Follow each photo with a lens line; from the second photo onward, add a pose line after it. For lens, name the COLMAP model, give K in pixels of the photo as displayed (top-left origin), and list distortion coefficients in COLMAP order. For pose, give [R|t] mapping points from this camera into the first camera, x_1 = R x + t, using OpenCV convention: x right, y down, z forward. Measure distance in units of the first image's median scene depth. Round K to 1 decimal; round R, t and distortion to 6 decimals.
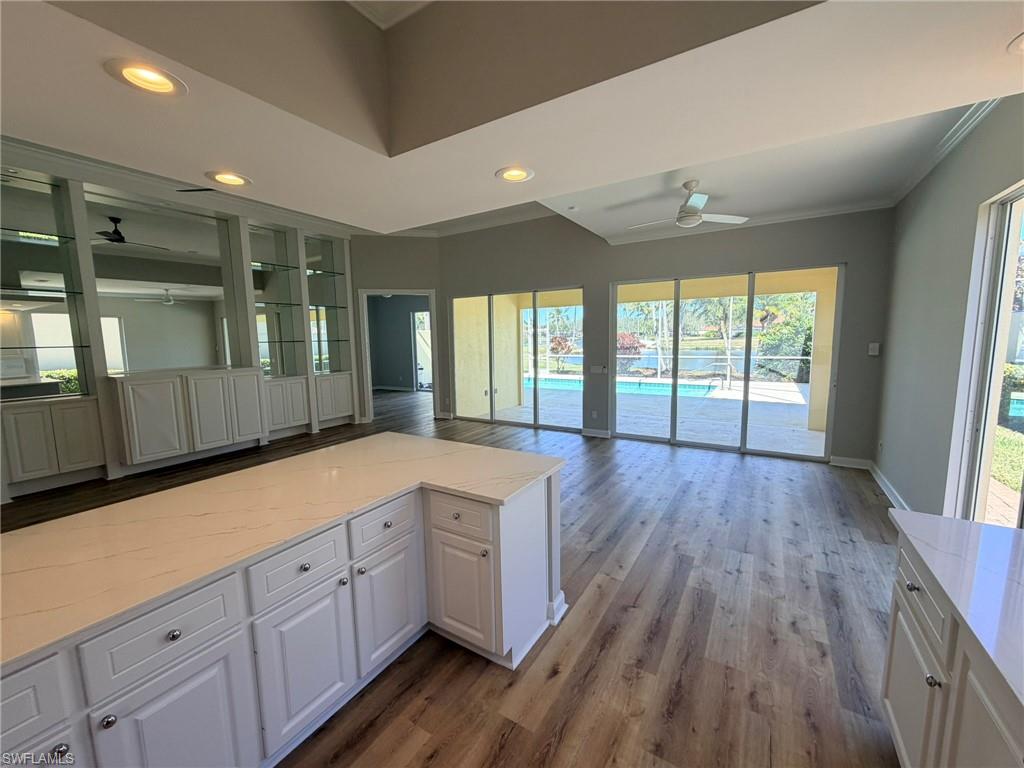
lens RADIAL K [[408.8, 0, 512.0], [0, 408.8, 384.0], [0, 0, 1]] dist [0.001887, 0.000199]
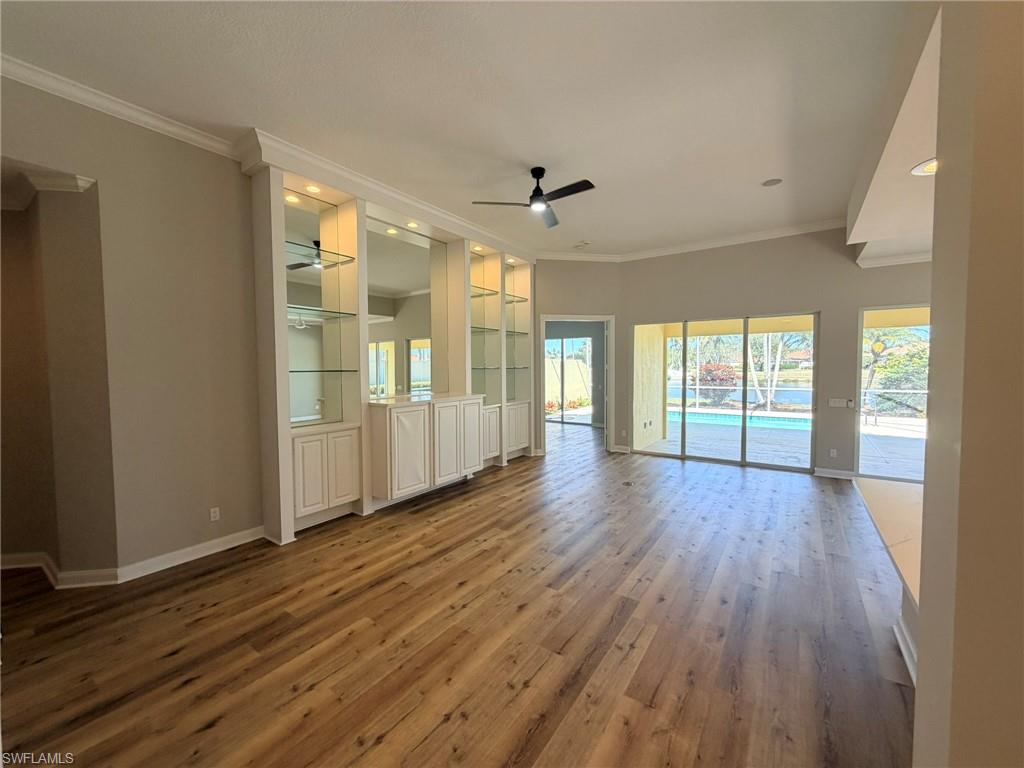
lens RADIAL K [[408.0, 0, 510.1], [0, 408.0, 383.8], [0, 0, 1]] dist [0.000451, -0.000028]
pose [[0.998616, 0.012704, -0.051028, -0.486580], [-0.016384, 0.997244, -0.072356, 0.000088], [0.049968, 0.073092, 0.996073, 0.065066]]
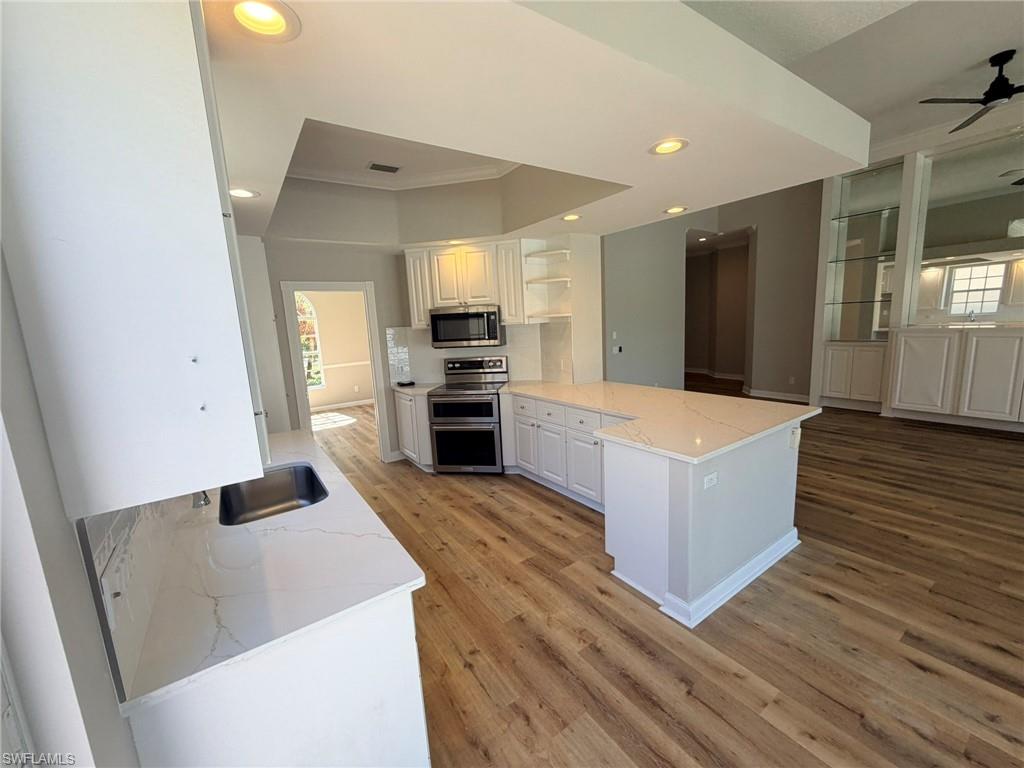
lens RADIAL K [[408.0, 0, 510.1], [0, 408.0, 383.8], [0, 0, 1]] dist [0.000451, -0.000028]
pose [[-0.400737, 0.181461, -0.898043, 0.382126], [-0.047305, 0.974784, 0.218077, -0.048381], [0.914971, 0.129874, -0.382048, 0.362330]]
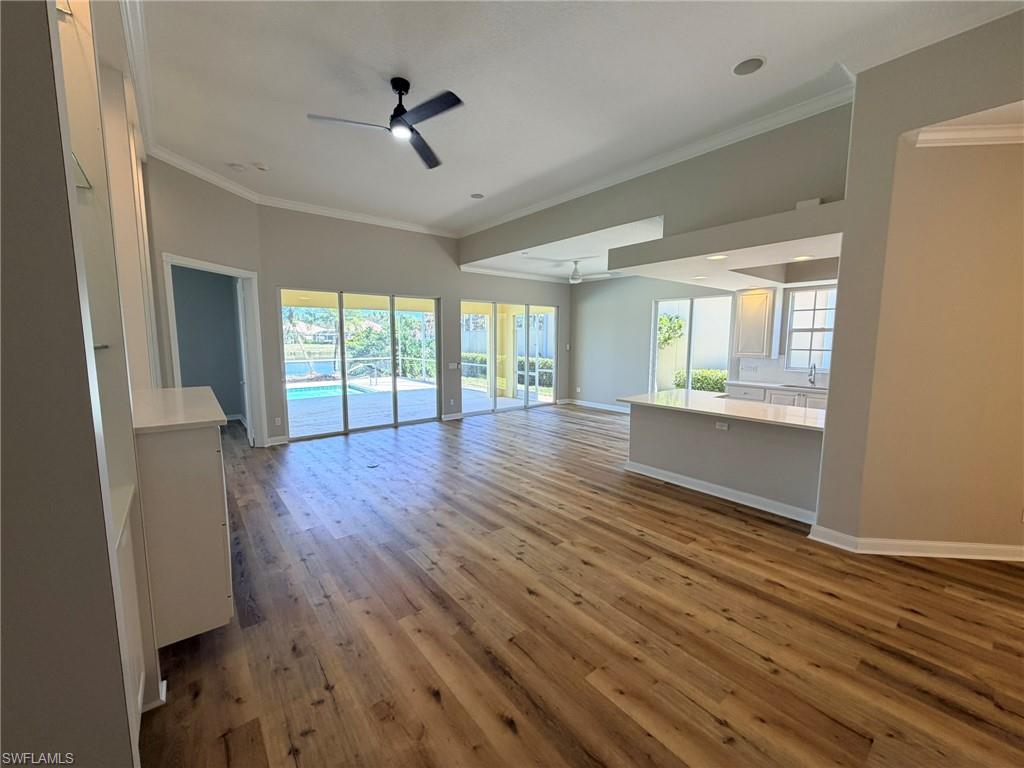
lens RADIAL K [[408.0, 0, 510.1], [0, 408.0, 383.8], [0, 0, 1]] dist [0.000451, -0.000028]
pose [[0.324155, -0.088249, 0.941879, -0.957393], [0.103947, 0.992933, 0.057259, -0.035158], [-0.940276, 0.079345, 0.331038, 0.437740]]
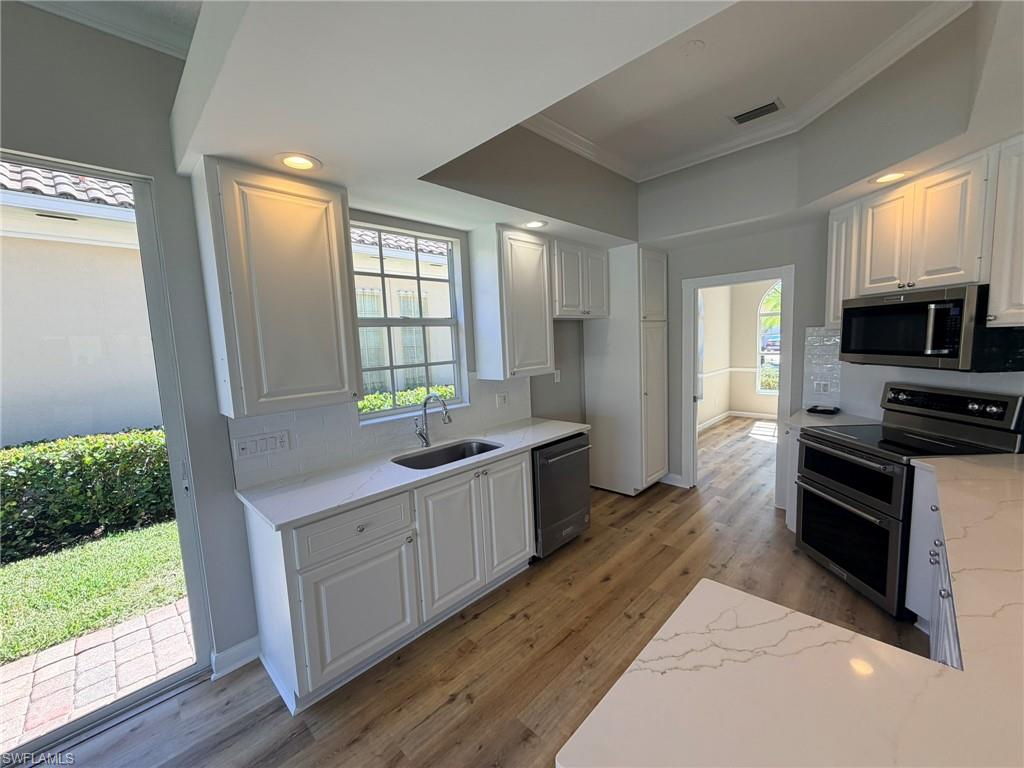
lens RADIAL K [[408.8, 0, 512.0], [0, 408.8, 384.0], [0, 0, 1]] dist [0.001887, 0.000199]
pose [[-0.973774, 0.038262, 0.224276, 0.032913], [0.088734, 0.971564, 0.219521, -0.054289], [-0.209500, 0.233665, -0.949479, 0.464369]]
